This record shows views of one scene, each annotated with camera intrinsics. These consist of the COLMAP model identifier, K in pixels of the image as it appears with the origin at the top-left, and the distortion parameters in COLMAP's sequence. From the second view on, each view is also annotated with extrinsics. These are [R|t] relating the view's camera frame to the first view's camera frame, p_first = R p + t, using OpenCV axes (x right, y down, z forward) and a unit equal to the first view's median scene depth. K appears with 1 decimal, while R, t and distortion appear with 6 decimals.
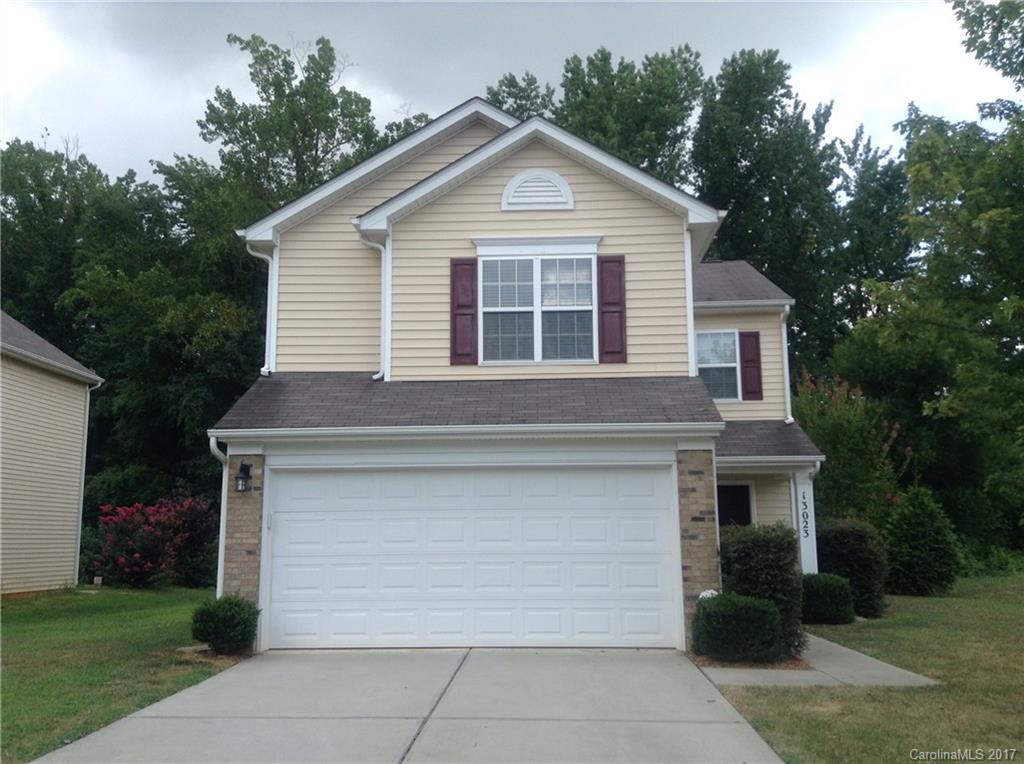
lens RADIAL K [[927.0, 0, 506.4], [0, 927.0, 390.7], [0, 0, 1]] dist [0.245097, -0.524042]
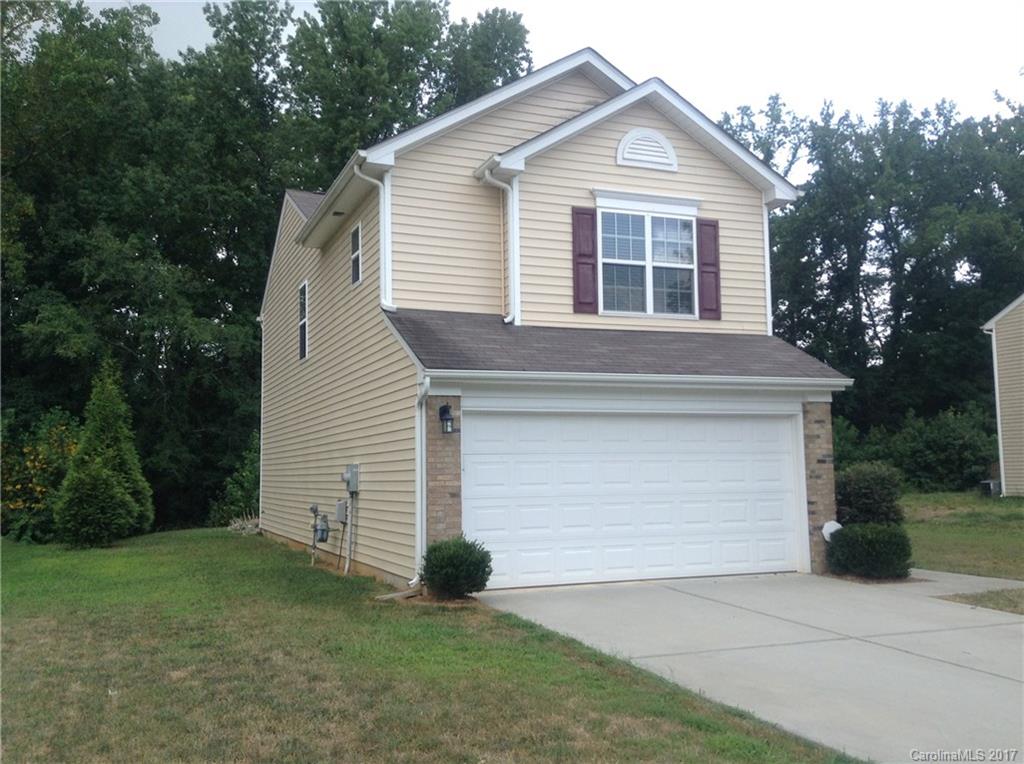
lens RADIAL K [[948.3, 0, 513.9], [0, 948.3, 390.8], [0, 0, 1]] dist [0.198126, -0.577129]
pose [[0.908866, 0.027435, 0.416185, -0.550498], [-0.052445, 0.997432, 0.048779, 0.010400], [-0.413778, -0.066160, 0.907971, 0.074195]]
